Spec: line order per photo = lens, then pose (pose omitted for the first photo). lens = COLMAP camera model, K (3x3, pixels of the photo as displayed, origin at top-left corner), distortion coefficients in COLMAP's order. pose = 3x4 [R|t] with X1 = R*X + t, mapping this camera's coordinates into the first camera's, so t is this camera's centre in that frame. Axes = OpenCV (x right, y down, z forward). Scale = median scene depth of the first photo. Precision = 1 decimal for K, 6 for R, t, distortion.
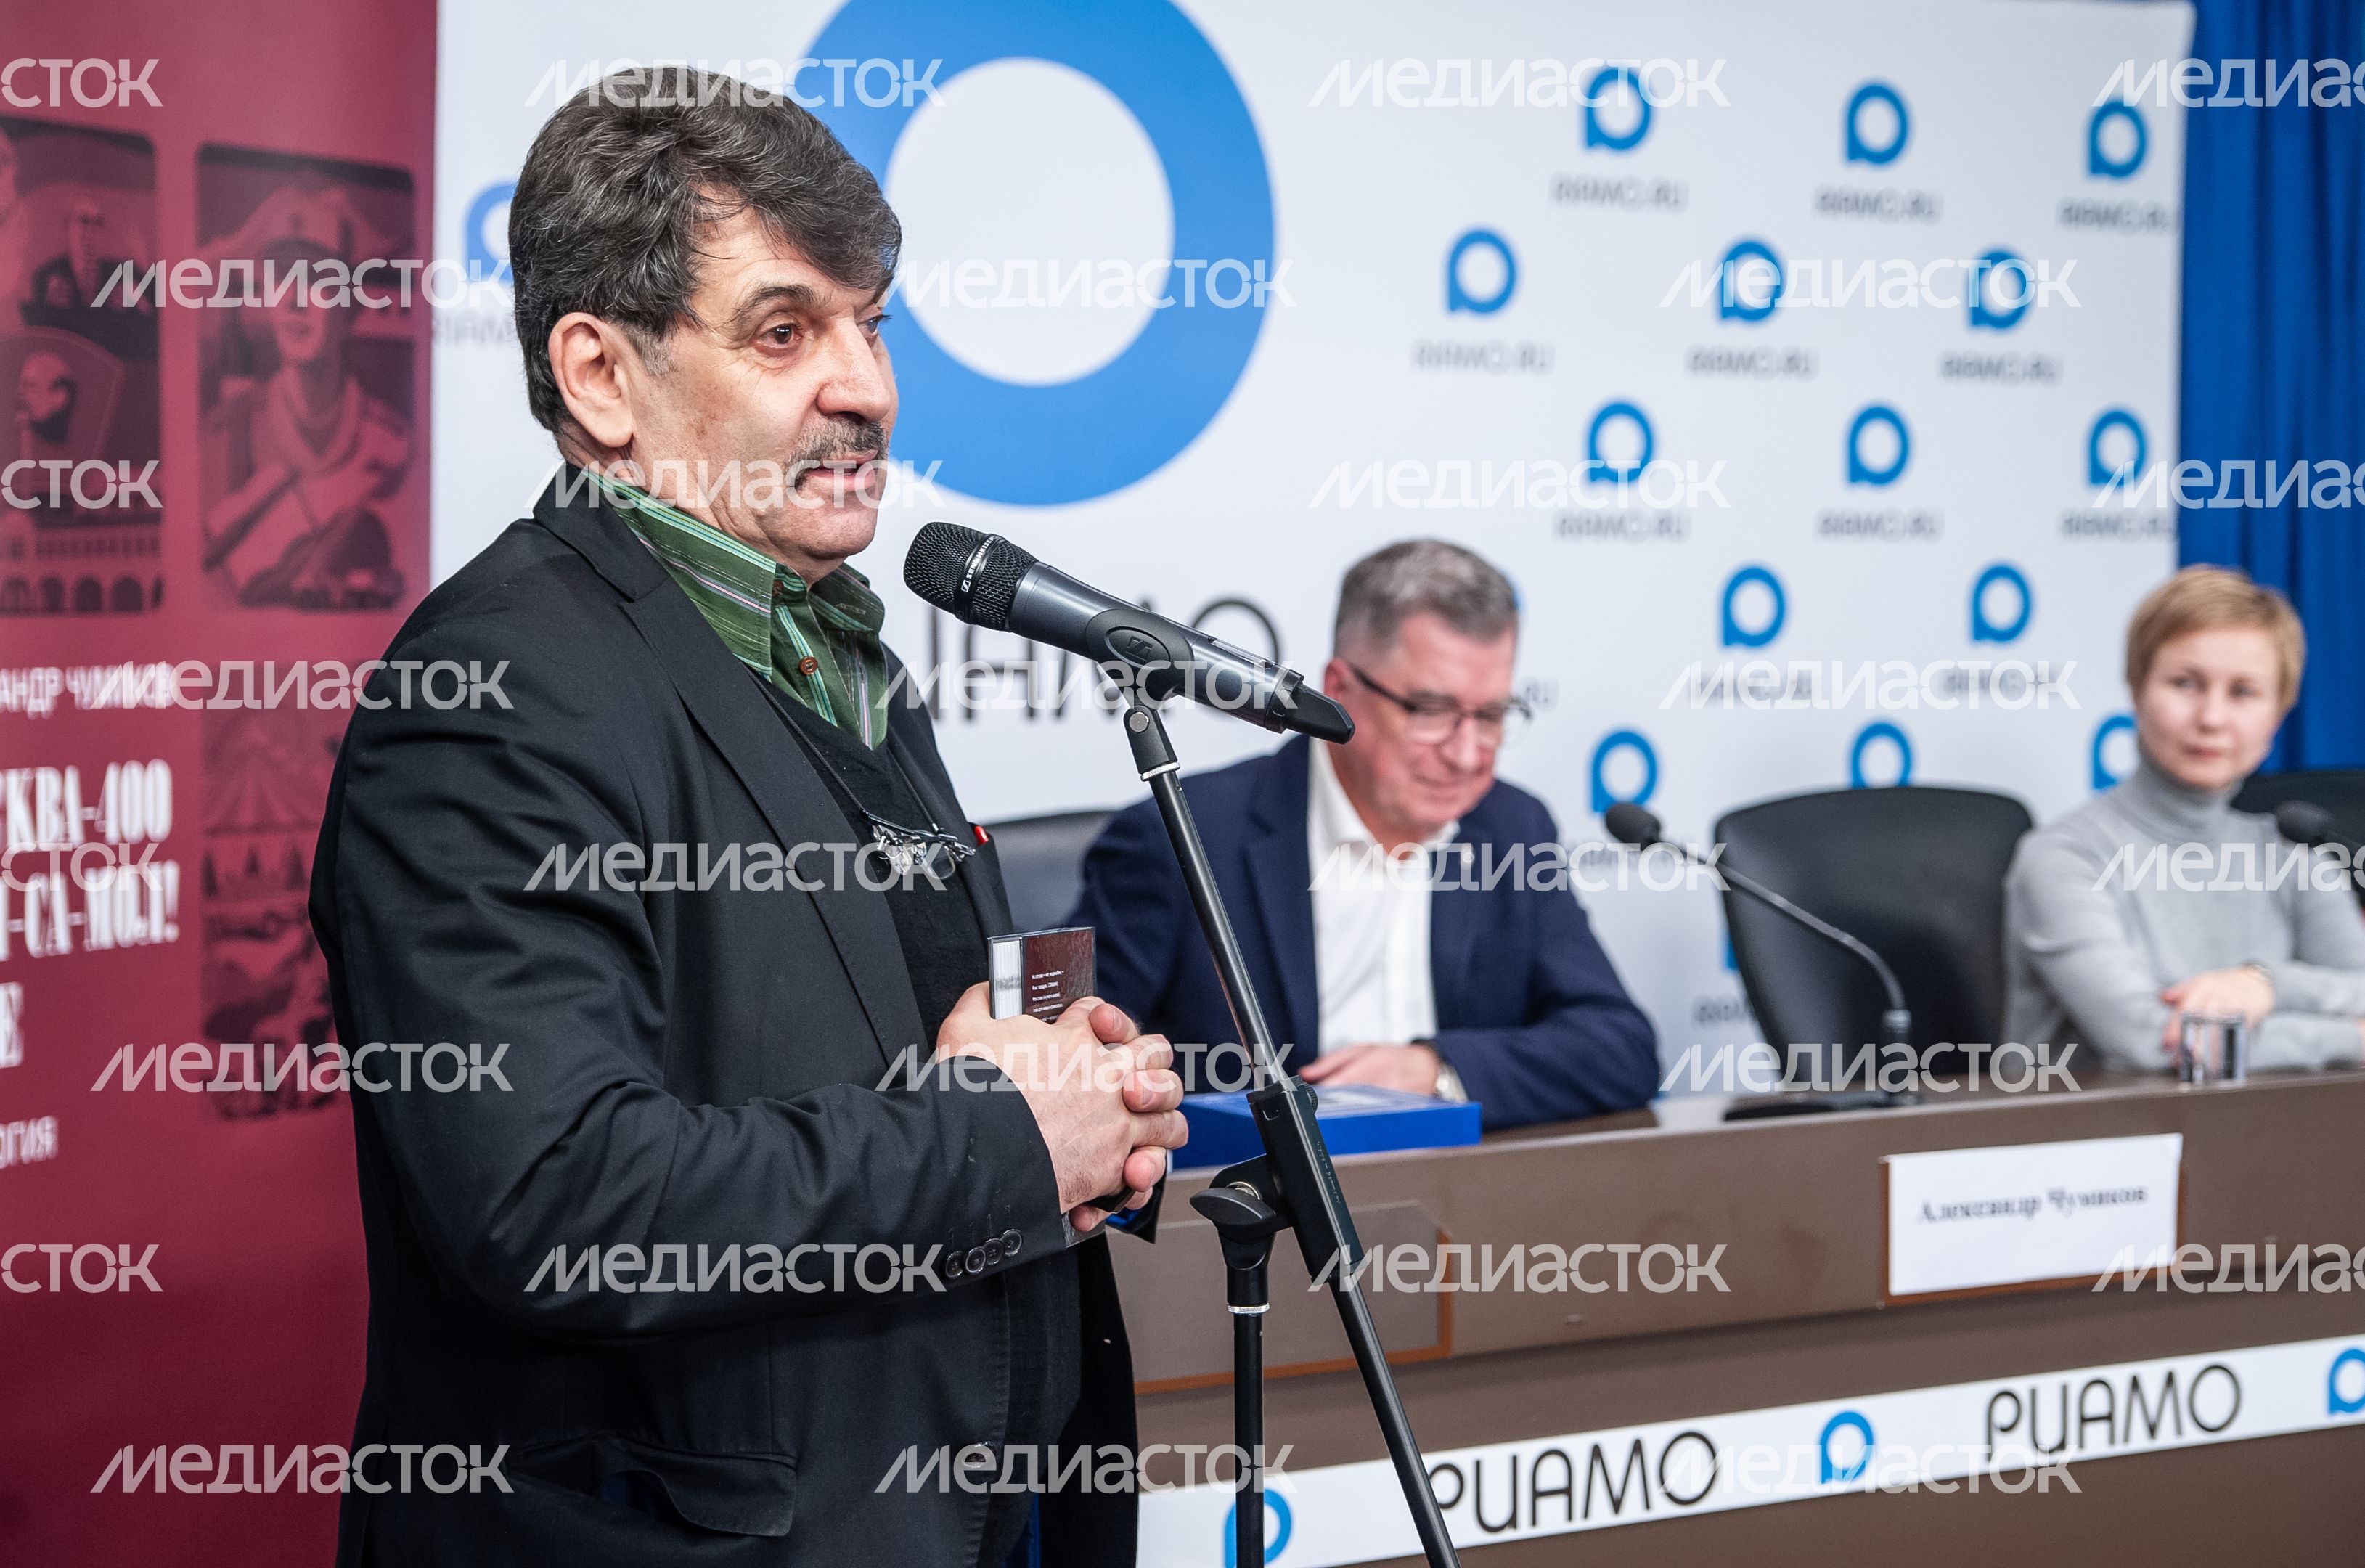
lens RADIAL K [[3731.5, 0, 1194.4], [0, 3731.5, 777.3], [0, 0, 1]] dist [0.118858, 0.000000]
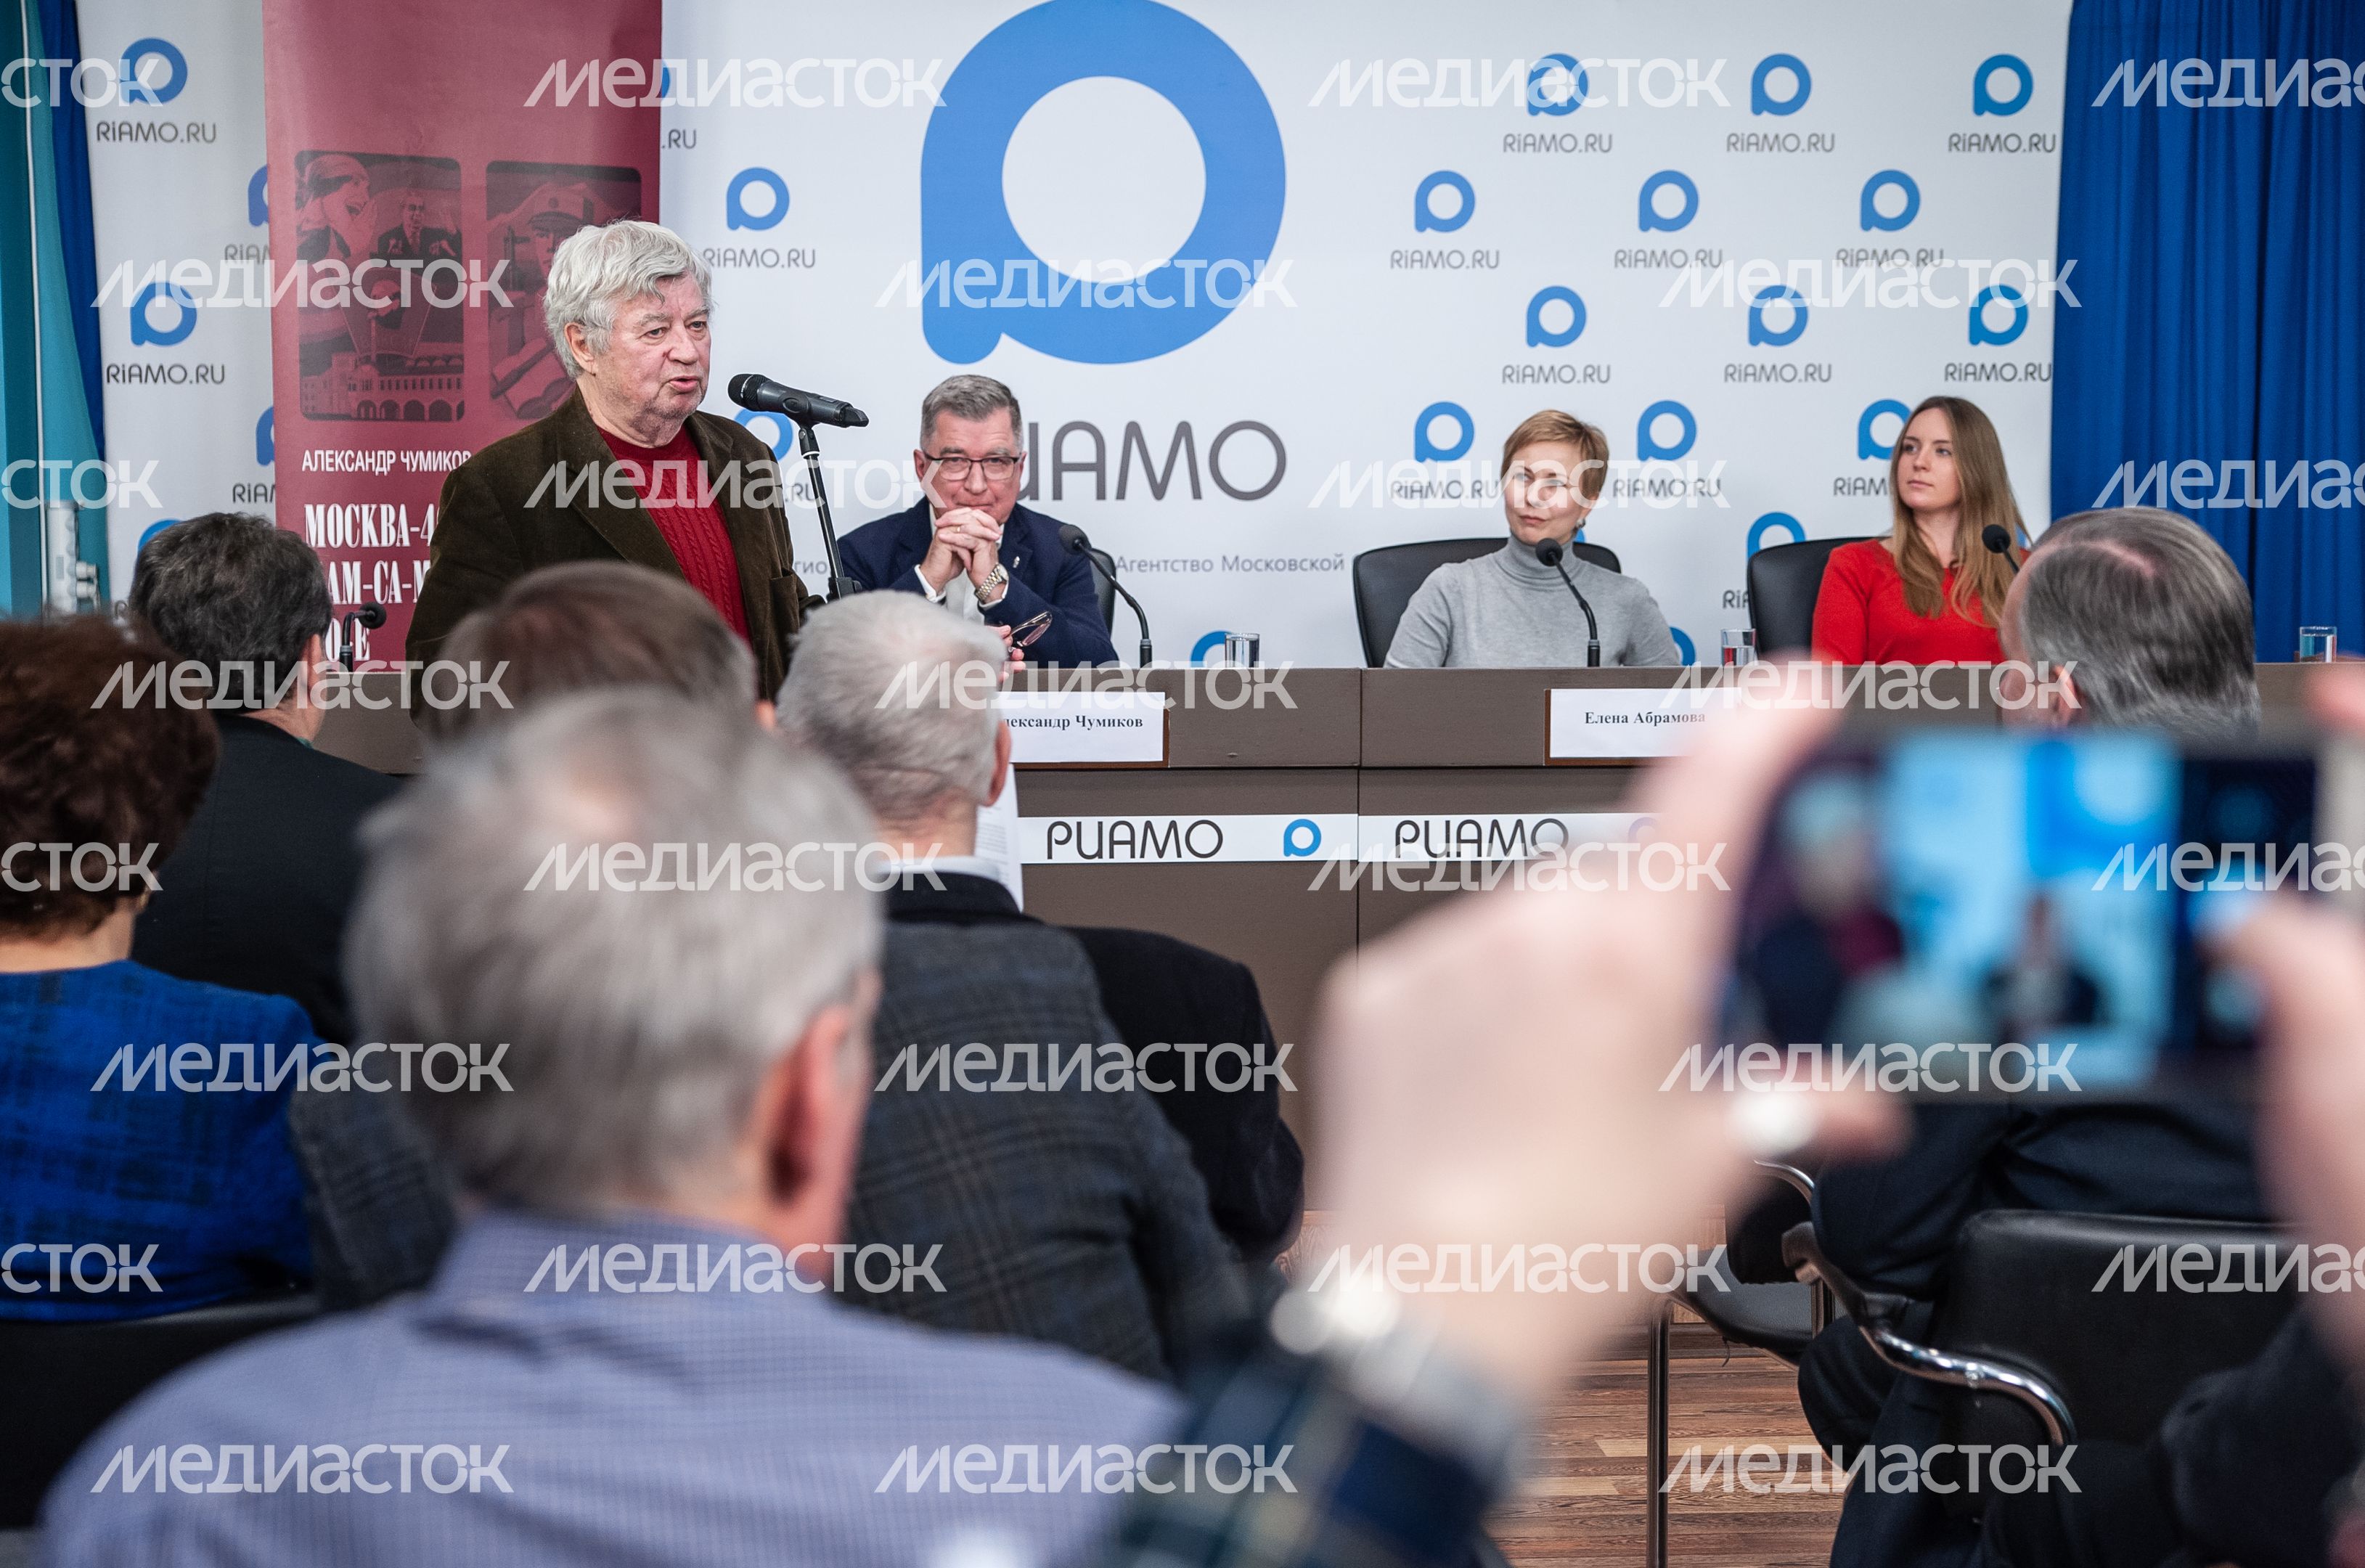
lens RADIAL K [[3731.5, 0, 1203.6], [0, 3731.5, 761.1], [0, 0, 1]] dist [0.118858, 0.000000]
pose [[0.918675, 0.035041, -0.393457, 0.780516], [-0.023809, 0.999159, 0.033394, 0.051795], [0.394296, -0.021310, 0.918737, -0.535100]]
